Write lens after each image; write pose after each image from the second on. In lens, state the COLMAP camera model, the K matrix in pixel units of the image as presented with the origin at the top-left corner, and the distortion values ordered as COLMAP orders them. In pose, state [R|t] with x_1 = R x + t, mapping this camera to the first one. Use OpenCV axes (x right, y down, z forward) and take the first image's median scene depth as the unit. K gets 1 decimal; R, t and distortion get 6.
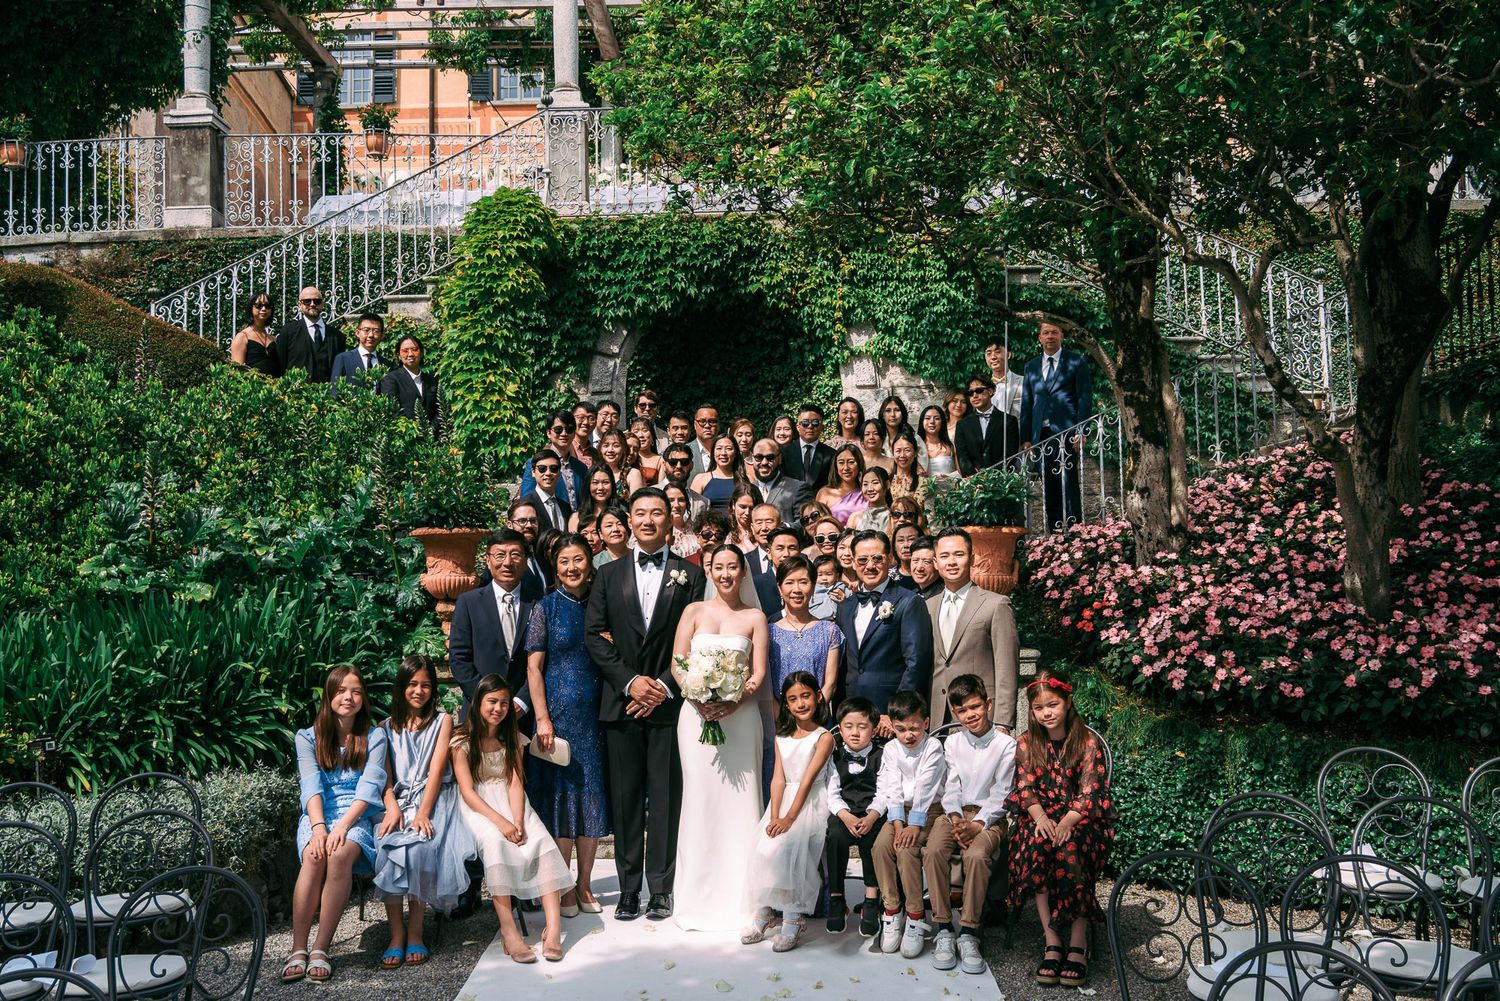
lens RADIAL K [[1624.0, 0, 751.0], [0, 1624.0, 494.5], [0, 0, 1]] dist [-0.007154, 0.000000]
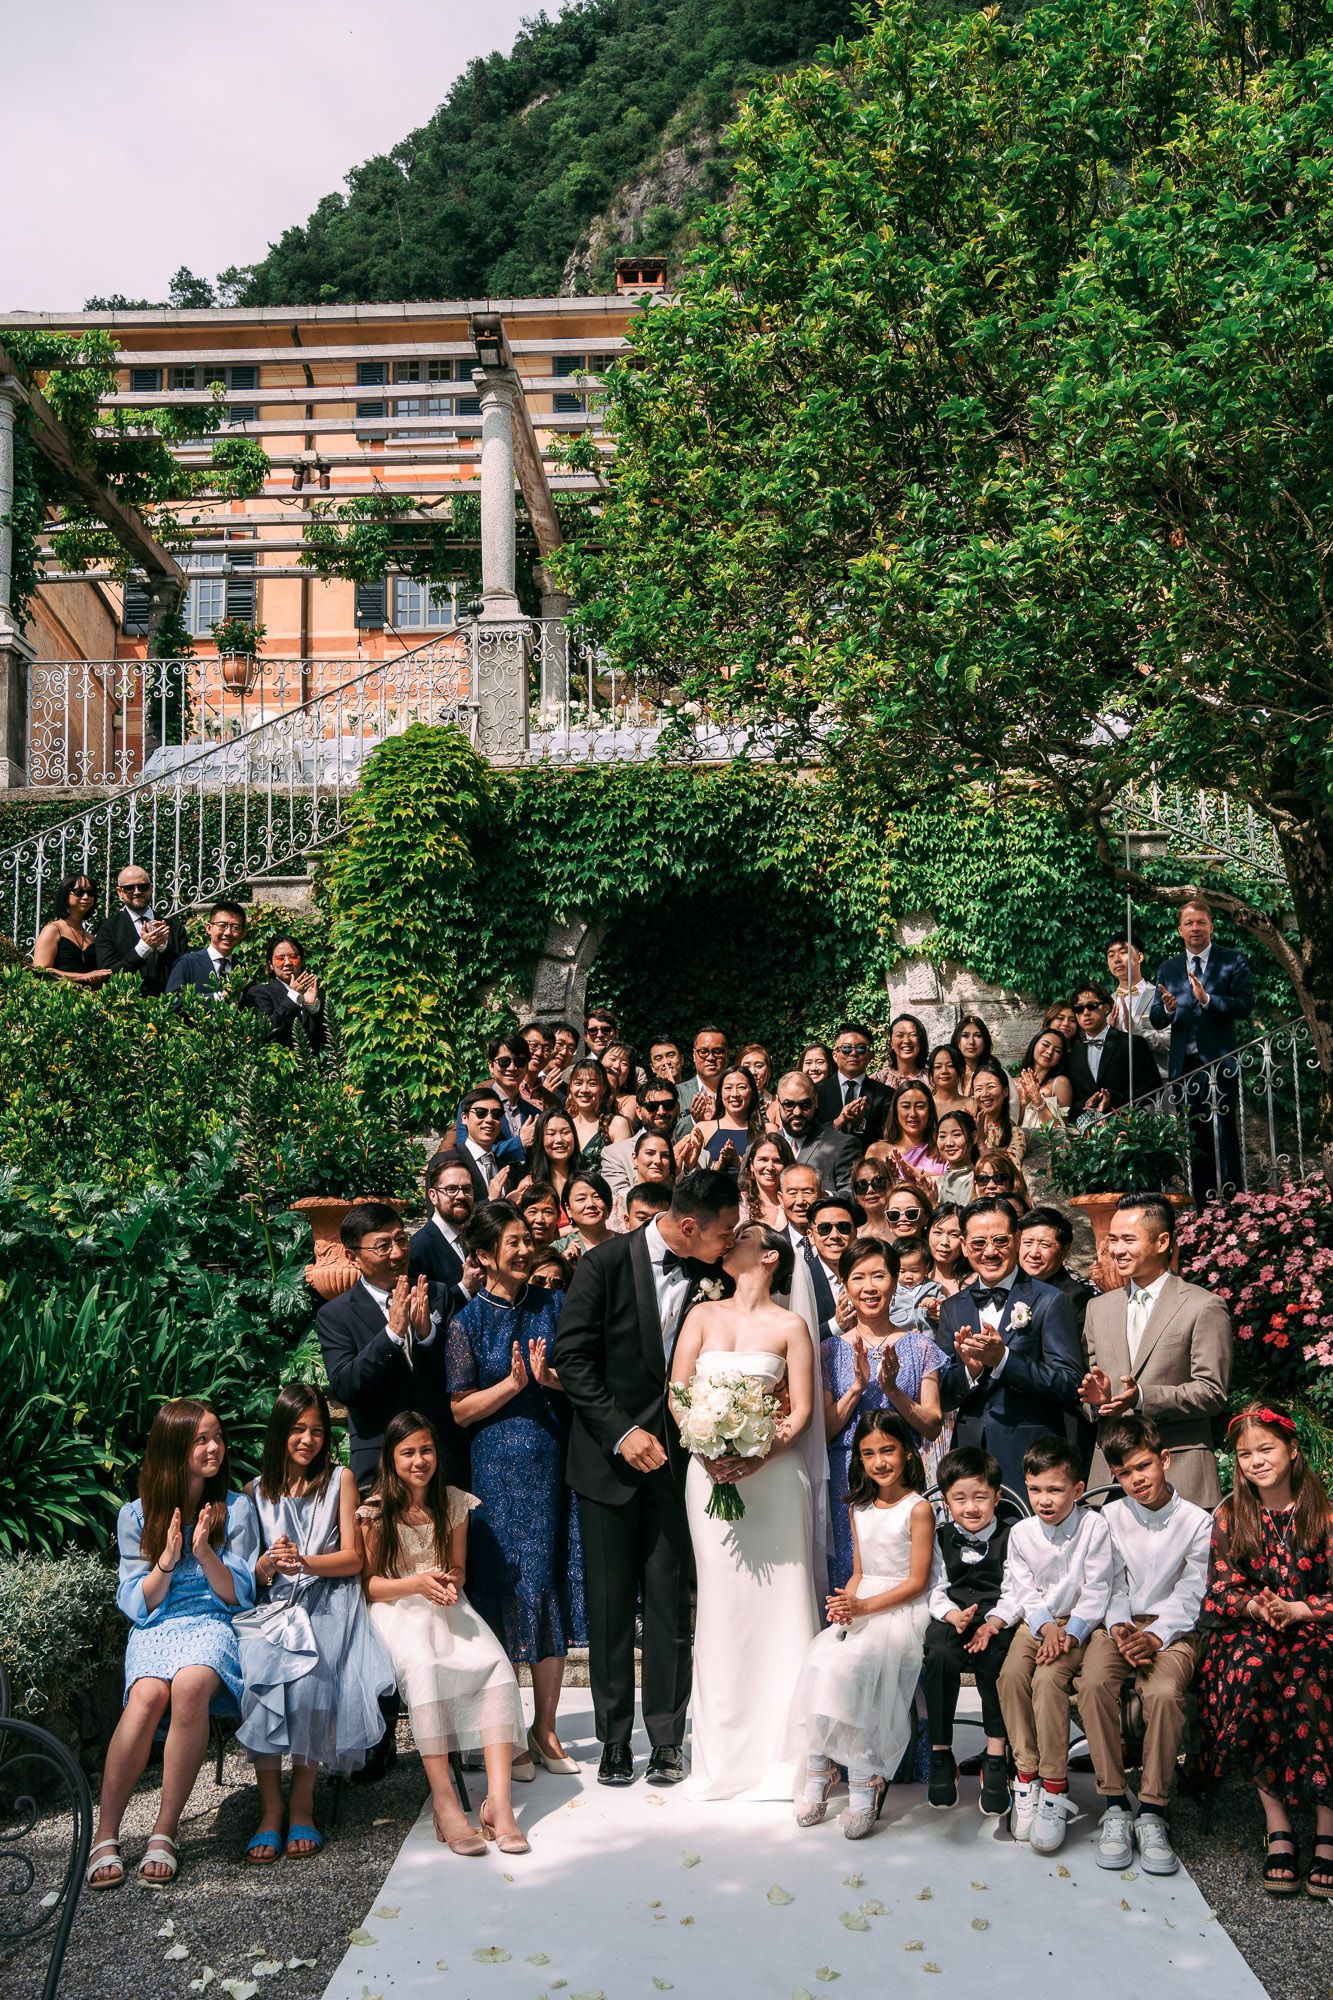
lens RADIAL K [[2165.4, 0, 663.6], [0, 2165.4, 984.7], [0, 0, 1]] dist [-0.007154, 0.000000]
pose [[0.999831, -0.004653, -0.017804, -0.032102], [0.003081, 0.996176, -0.087309, 0.010338], [0.018142, 0.087240, 0.996022, 0.072046]]
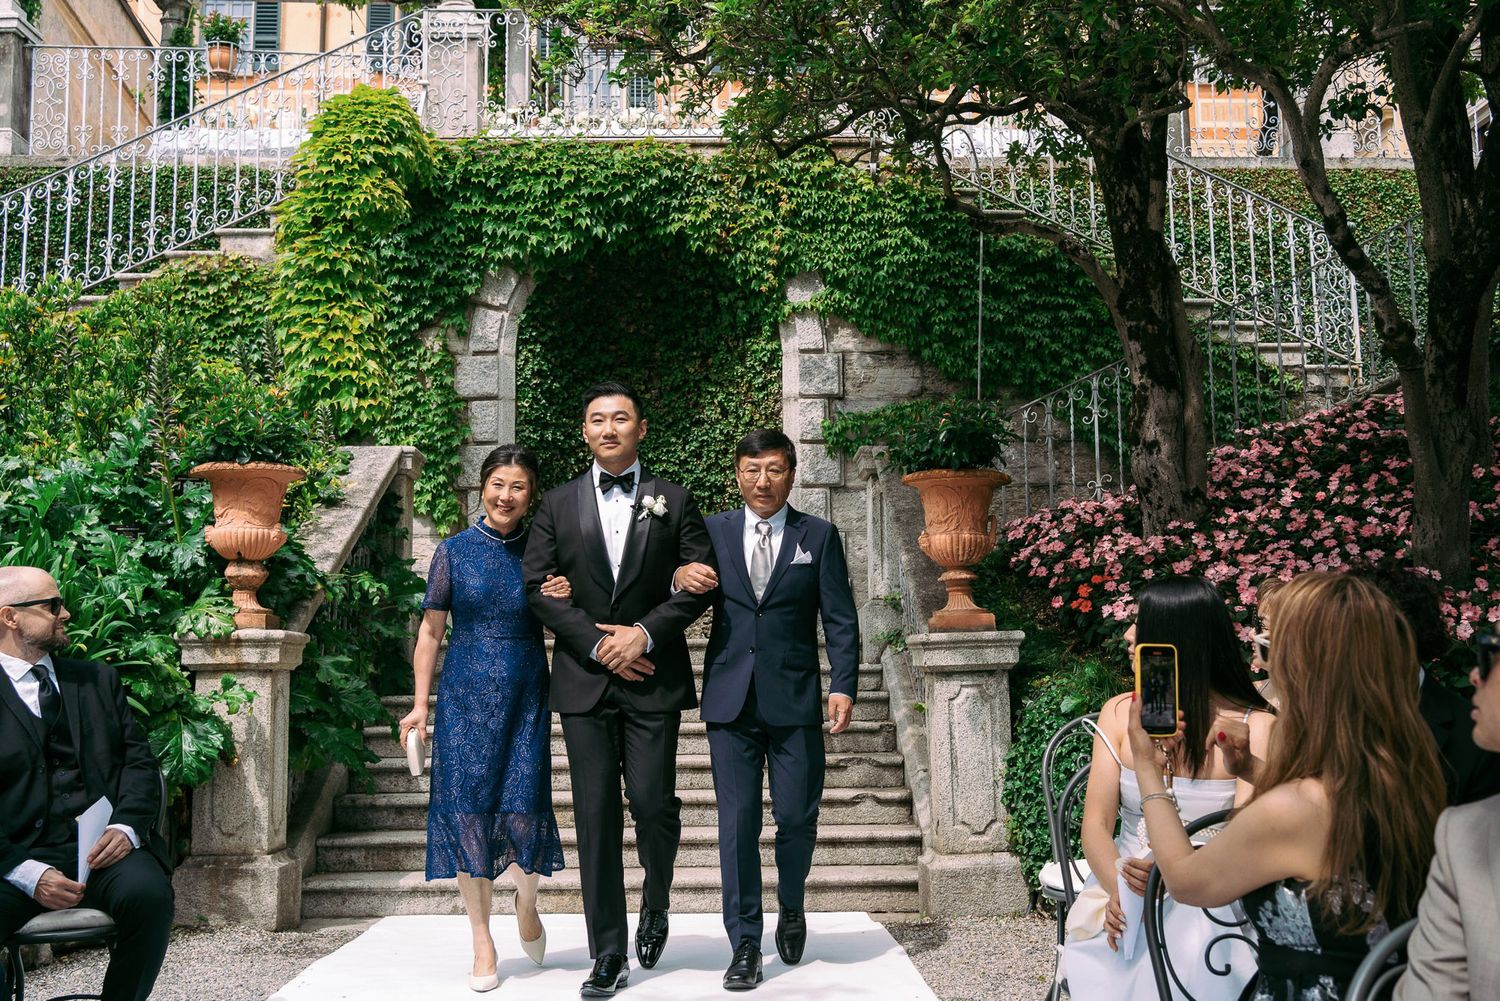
lens RADIAL K [[1708.2, 0, 827.6], [0, 1708.2, 489.3], [0, 0, 1]] dist [-0.012850, 0.000000]
pose [[0.997666, 0.011648, 0.067286, 0.027381], [-0.007284, 0.997875, -0.064747, 0.074020], [-0.067897, 0.064105, 0.995631, 0.179978]]
